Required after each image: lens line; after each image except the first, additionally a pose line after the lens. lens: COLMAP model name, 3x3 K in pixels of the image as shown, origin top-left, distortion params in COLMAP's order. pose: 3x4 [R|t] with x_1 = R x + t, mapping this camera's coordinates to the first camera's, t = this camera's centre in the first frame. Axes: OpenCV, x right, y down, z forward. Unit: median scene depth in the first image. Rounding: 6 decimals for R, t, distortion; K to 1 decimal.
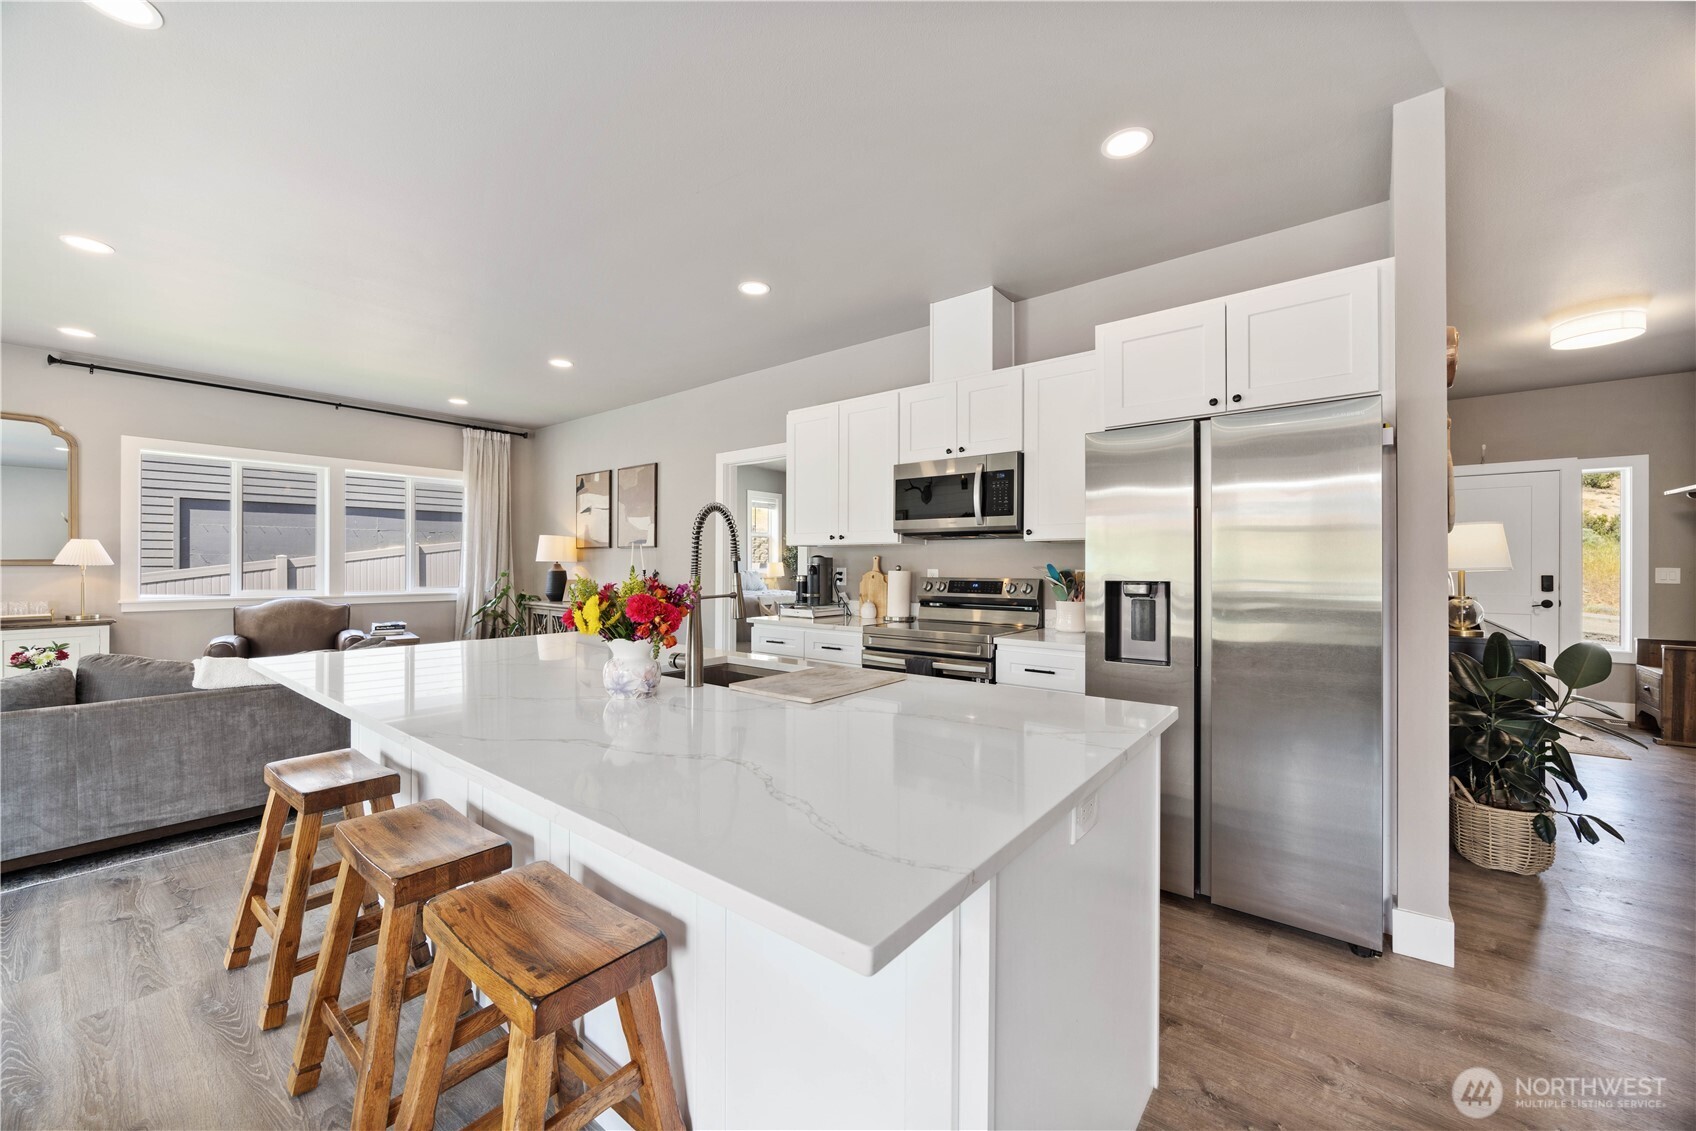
lens RADIAL K [[644.0, 0, 833.4], [0, 644.0, 568.0], [0, 0, 1]] dist [-0.005096, 0.000116]
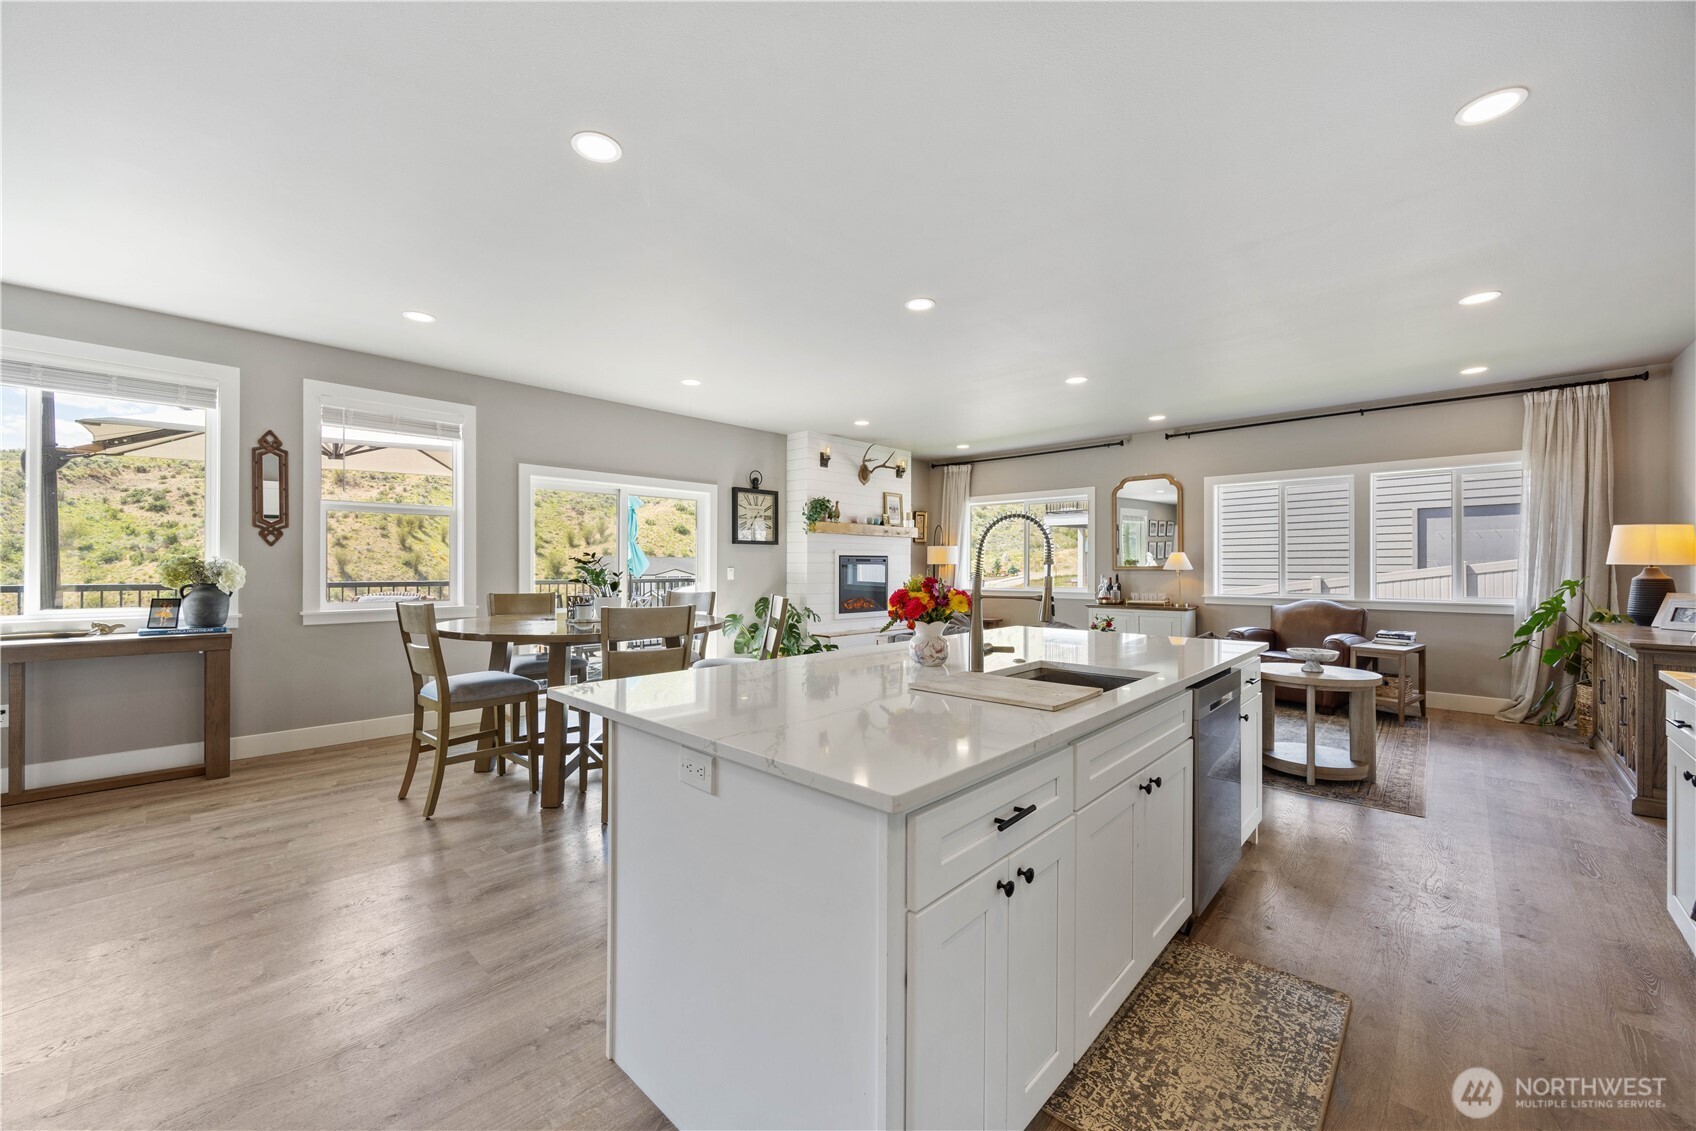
lens RADIAL K [[644.0, 0, 842.5], [0, 644.0, 566.1], [0, 0, 1]] dist [-0.005096, 0.000116]
pose [[-0.065867, -0.006600, -0.997807, 0.357770], [-0.006231, 0.999961, -0.006203, 0.000897], [0.997809, 0.005809, -0.065905, 0.319146]]
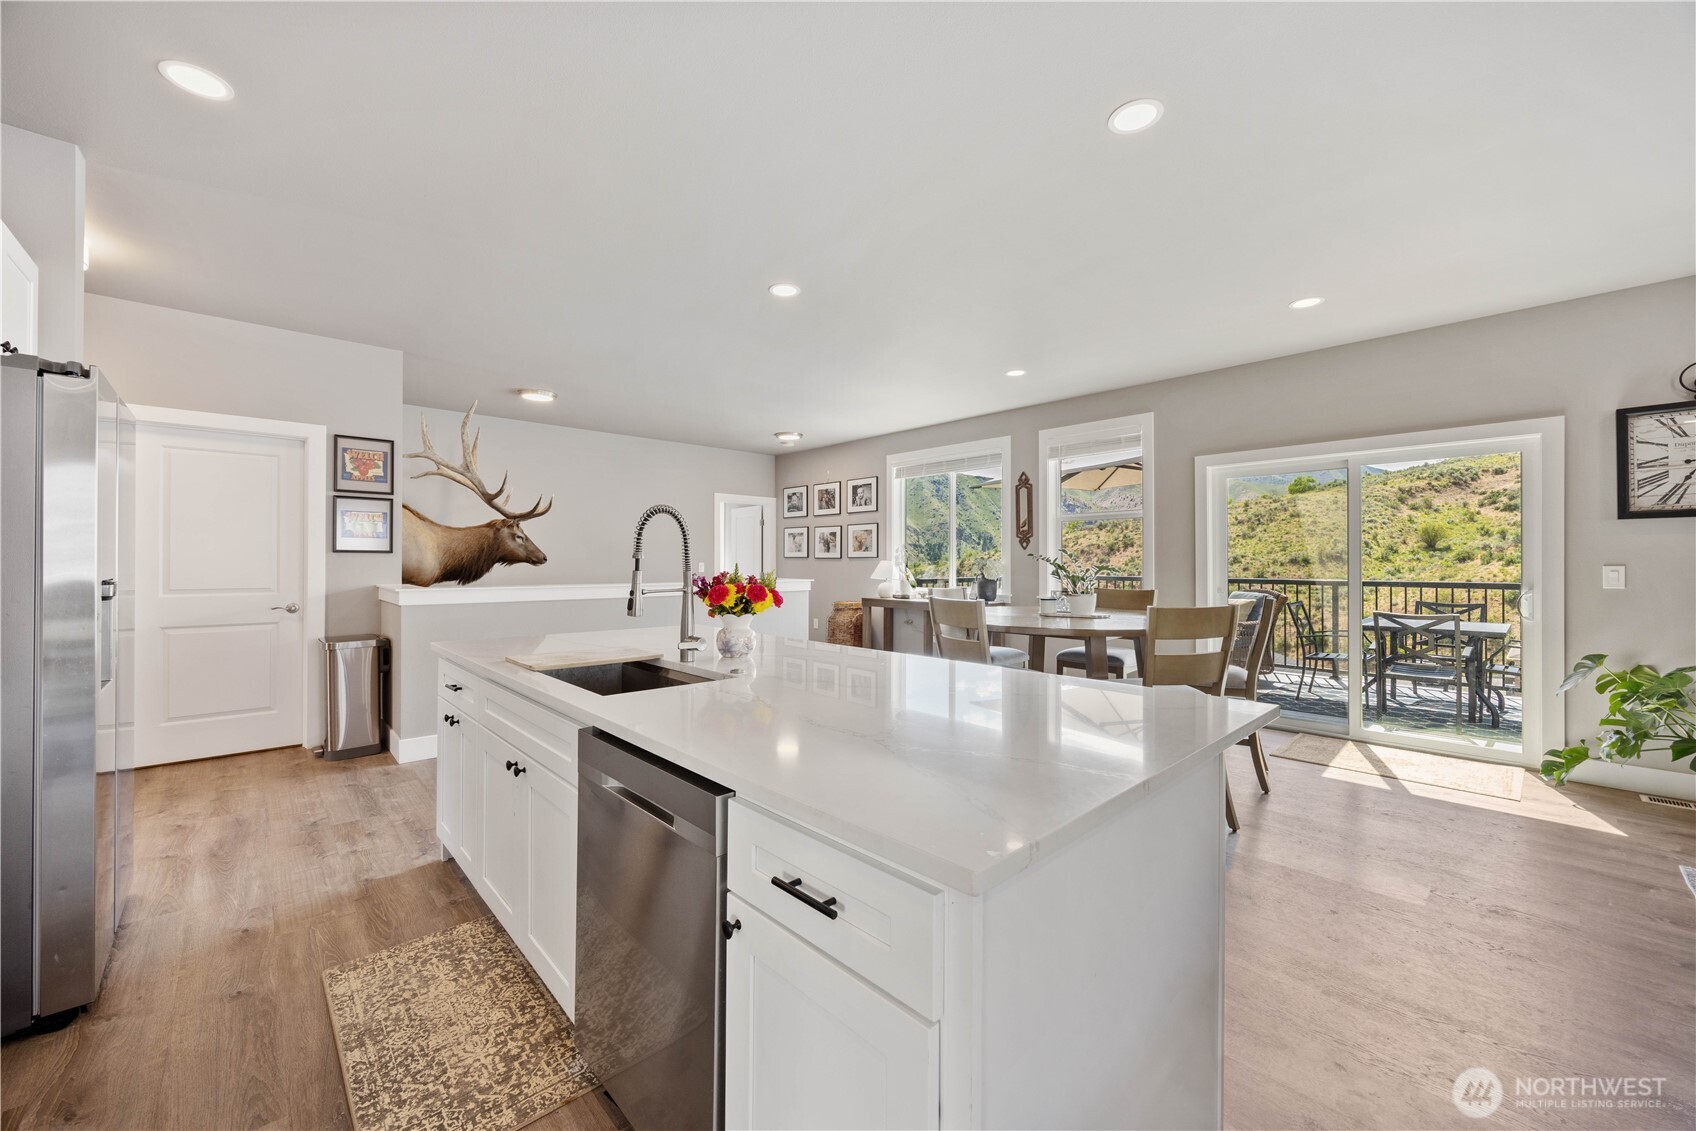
lens RADIAL K [[644.0, 0, 840.7], [0, 644.0, 564.6], [0, 0, 1]] dist [-0.005096, 0.000116]
pose [[-0.992728, -0.006823, 0.120182, -0.267226], [-0.006213, 0.999966, 0.005450, -0.001947], [-0.120215, 0.004664, -0.992737, 0.833796]]
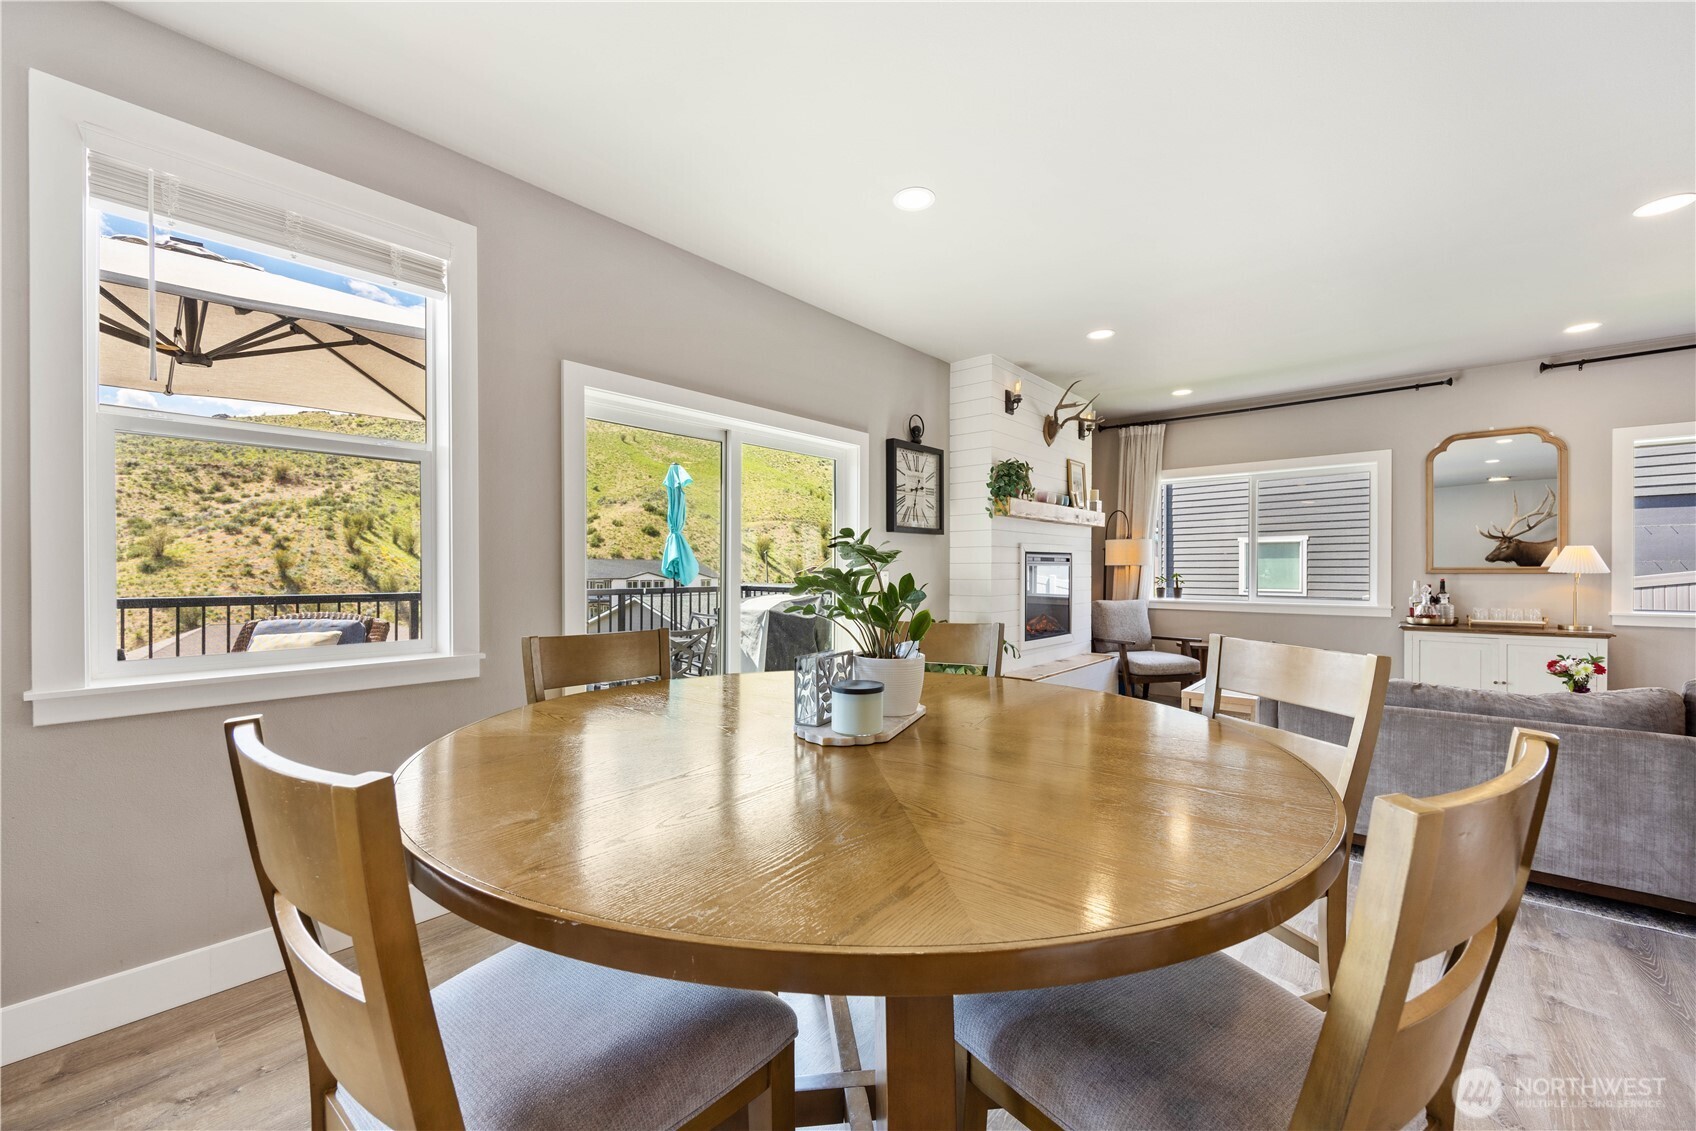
lens RADIAL K [[644.0, 0, 827.2], [0, 644.0, 572.6], [0, 0, 1]] dist [-0.005096, 0.000116]
pose [[-0.029183, -0.000530, -0.999574, -0.190423], [-0.004307, 0.999991, -0.000404, 0.000048], [0.999565, 0.004293, -0.029185, -0.084404]]
